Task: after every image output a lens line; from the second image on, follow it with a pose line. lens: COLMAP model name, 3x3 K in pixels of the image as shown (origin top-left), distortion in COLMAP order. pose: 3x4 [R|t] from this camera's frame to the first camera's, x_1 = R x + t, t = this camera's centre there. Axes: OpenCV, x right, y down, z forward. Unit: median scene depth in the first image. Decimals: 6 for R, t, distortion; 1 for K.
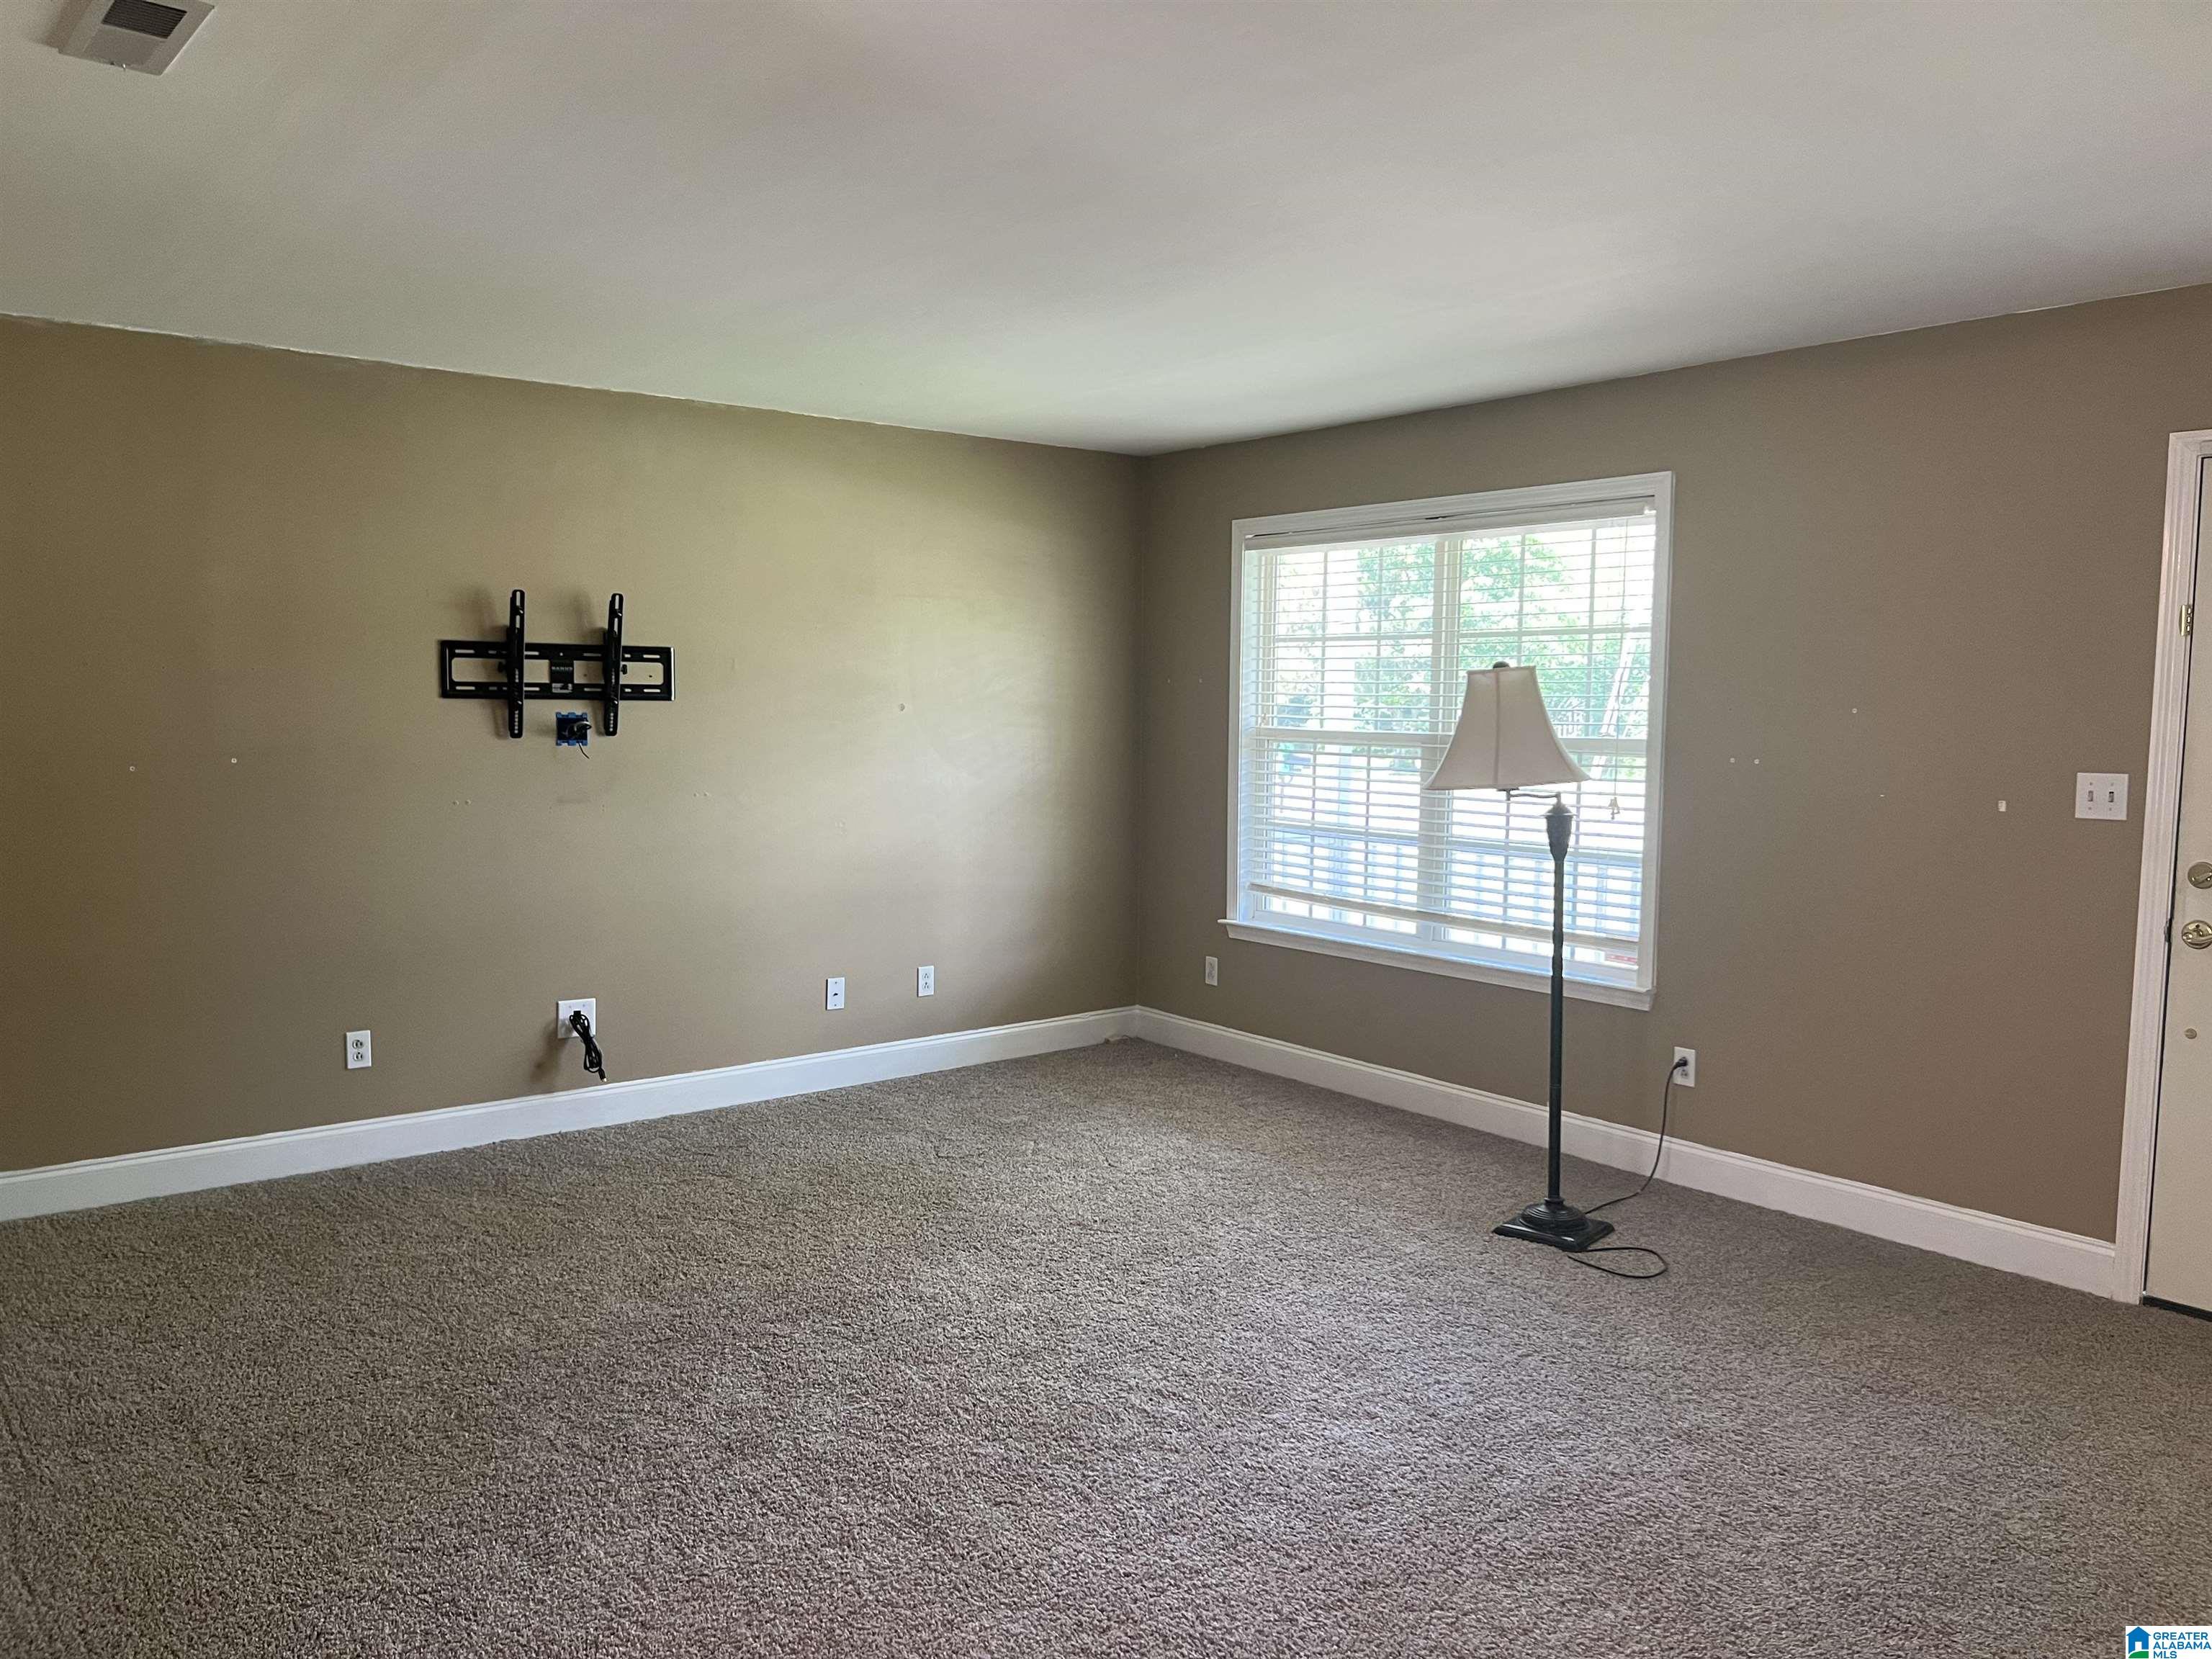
lens RADIAL K [[1621.5, 0, 1163.6], [0, 1621.5, 856.4], [0, 0, 1]] dist [0.031010, -0.005789]
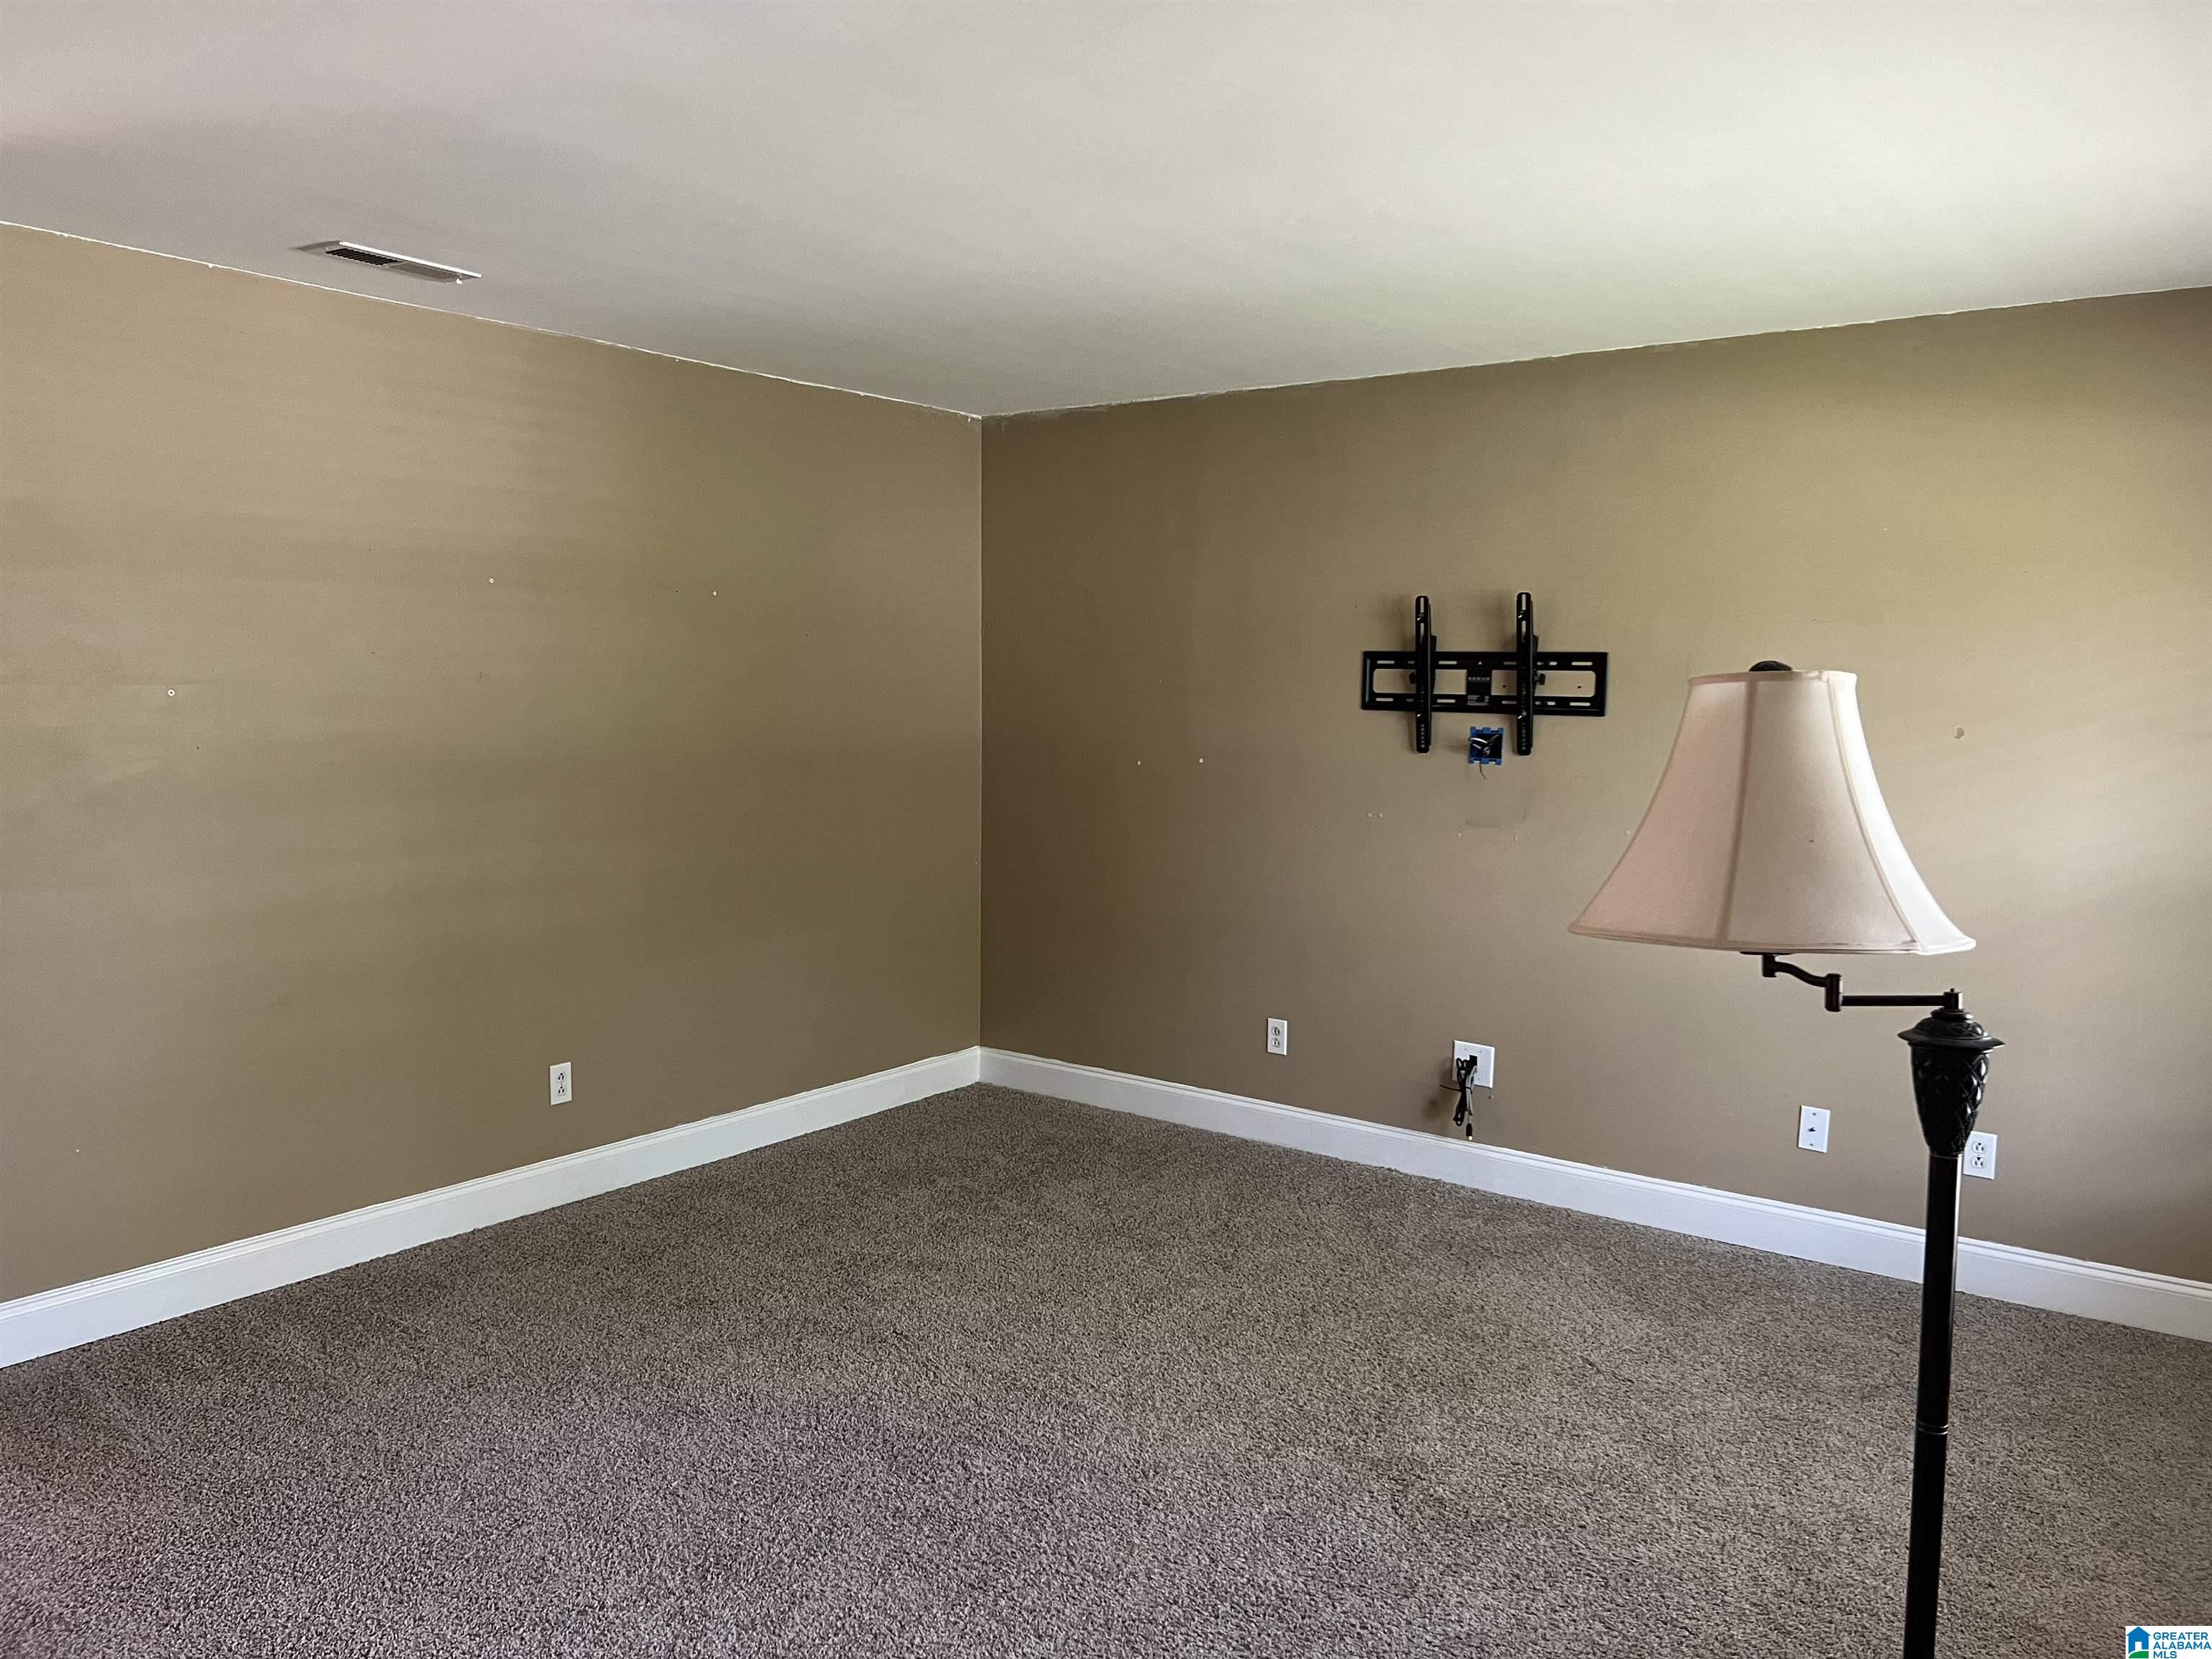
lens RADIAL K [[1674.4, 0, 1114.9], [0, 1674.4, 847.1], [0, 0, 1]] dist [0.072983, -0.089276]
pose [[0.234833, 0.096135, -0.967270, 0.497380], [-0.107516, 0.991560, 0.072446, -0.068005], [0.966071, 0.086985, 0.243187, 0.581107]]
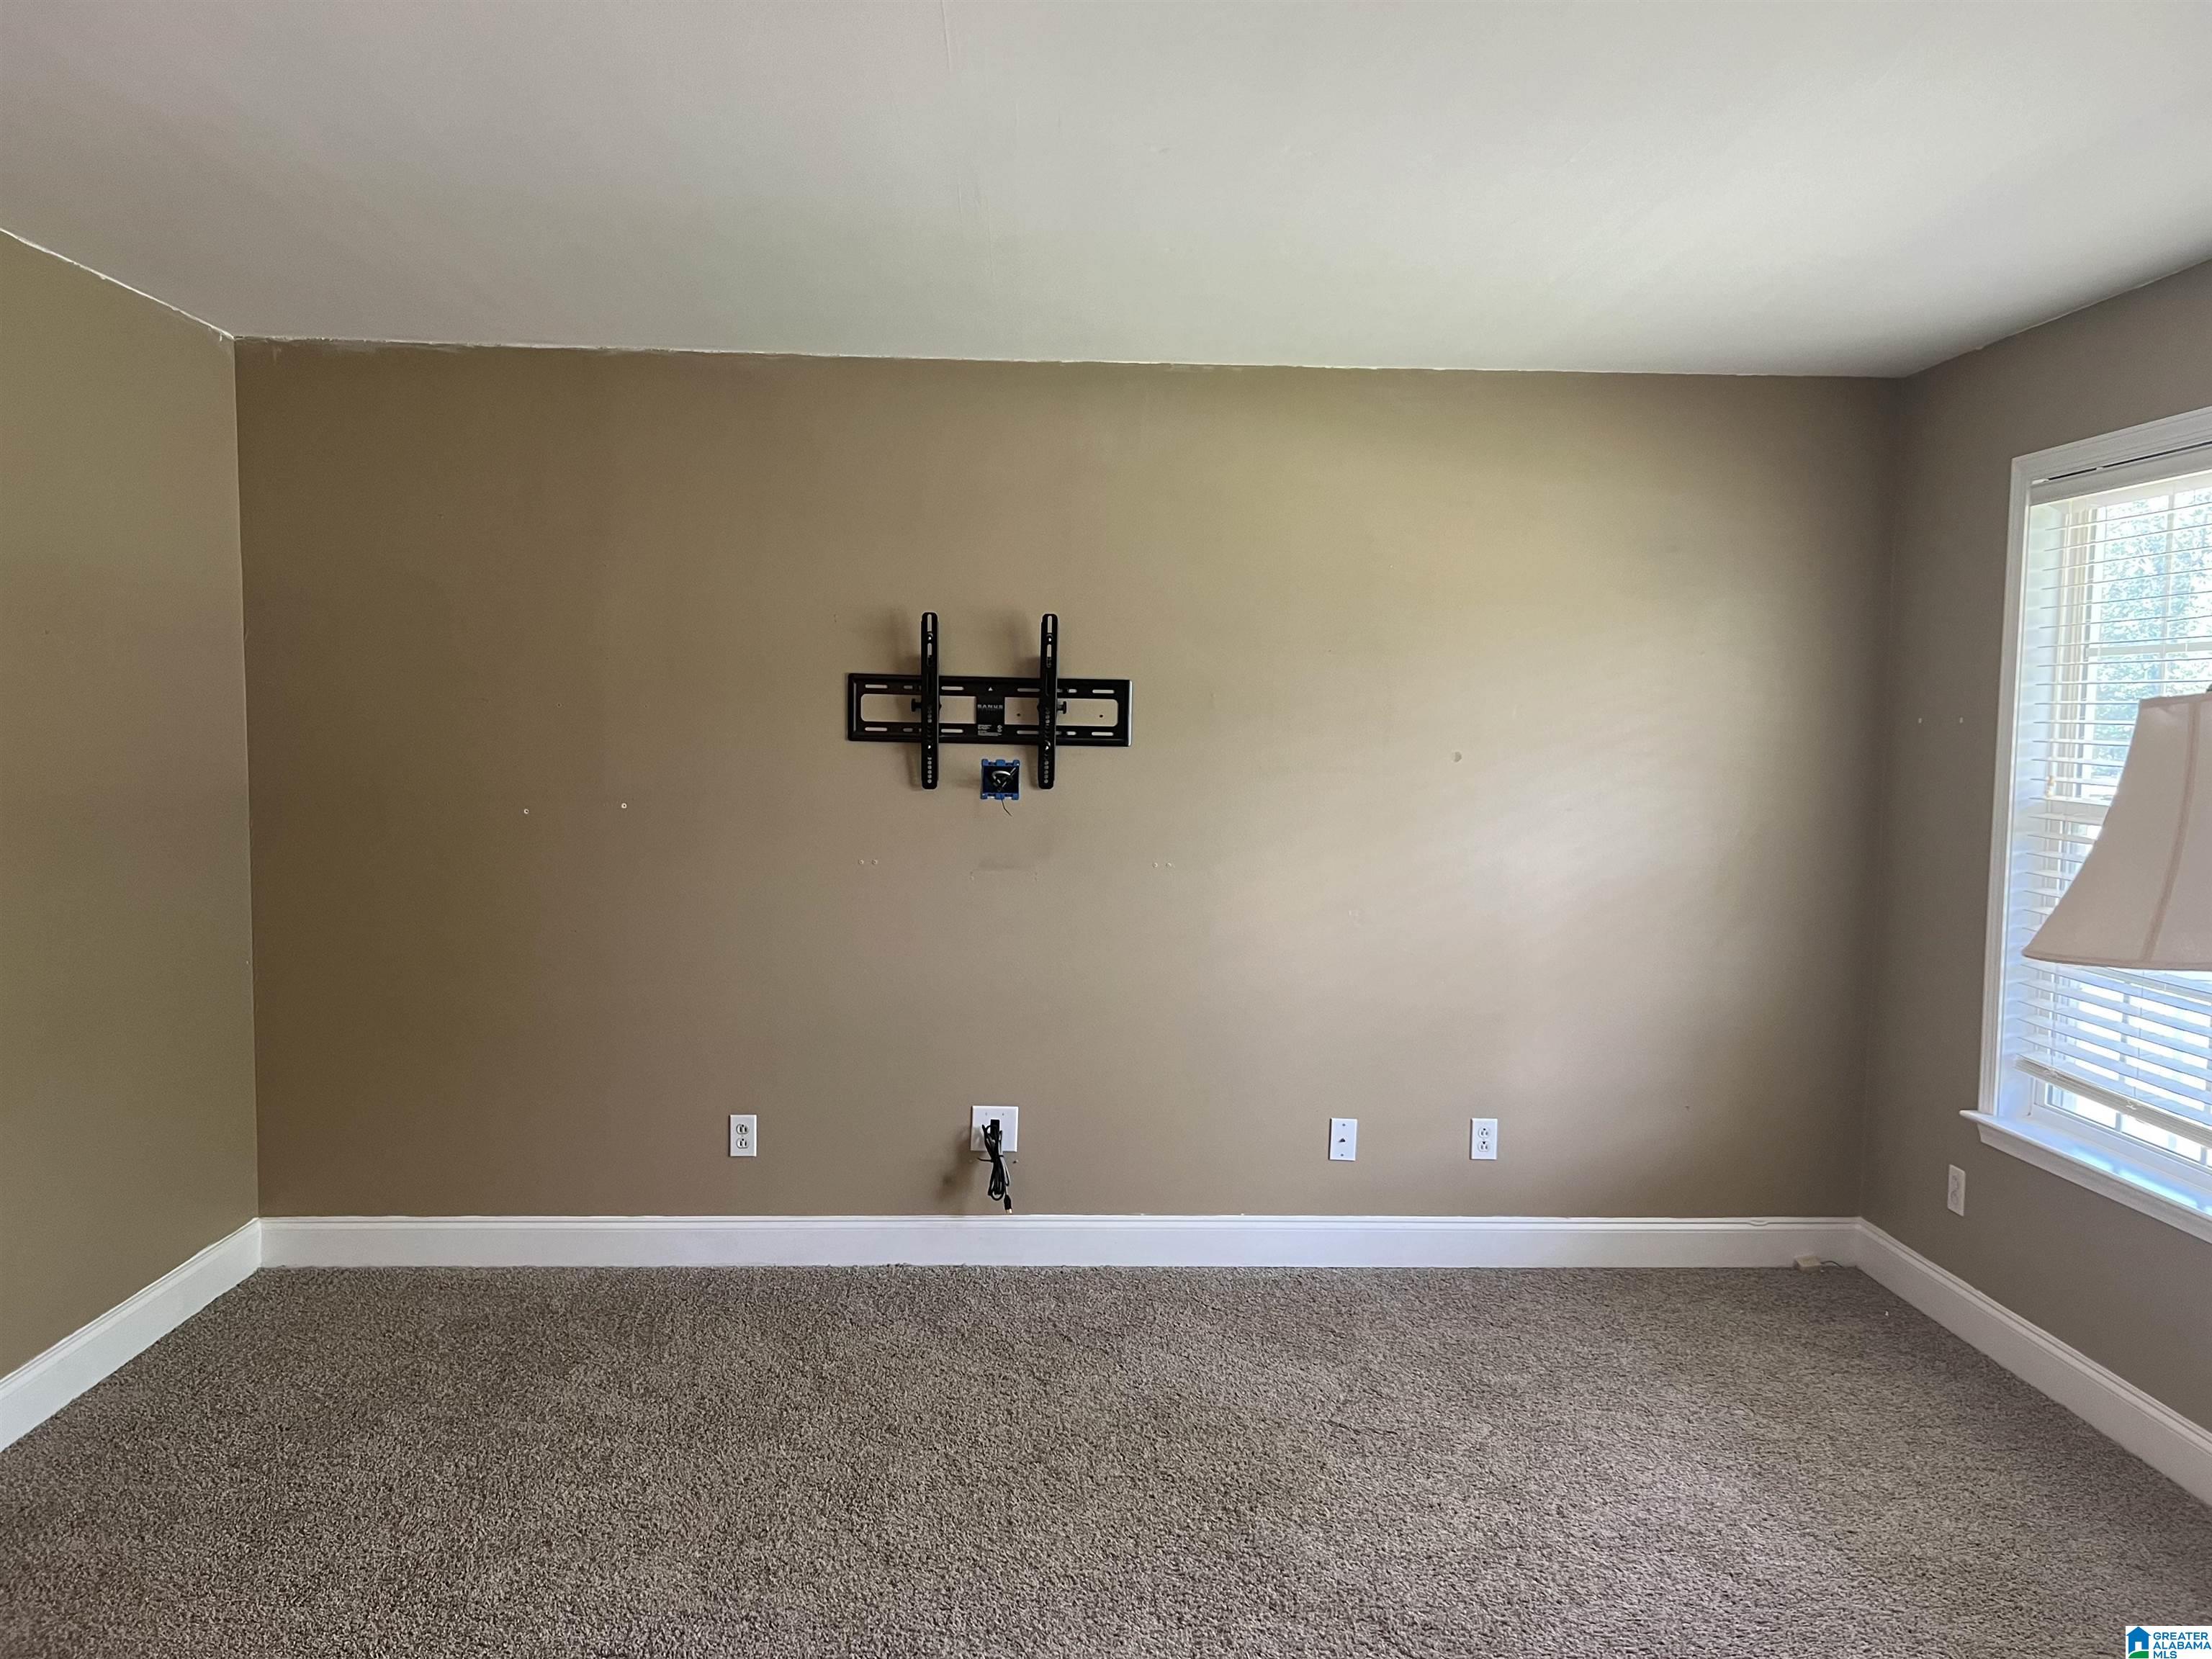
lens RADIAL K [[1663.0, 0, 1129.5], [0, 1663.0, 858.7], [0, 0, 1]] dist [0.151024, -0.297547]
pose [[0.798715, 0.051671, -0.599487, 0.199057], [-0.068180, 0.997661, -0.004848, -0.038657], [0.597834, 0.044745, 0.800370, 0.365197]]
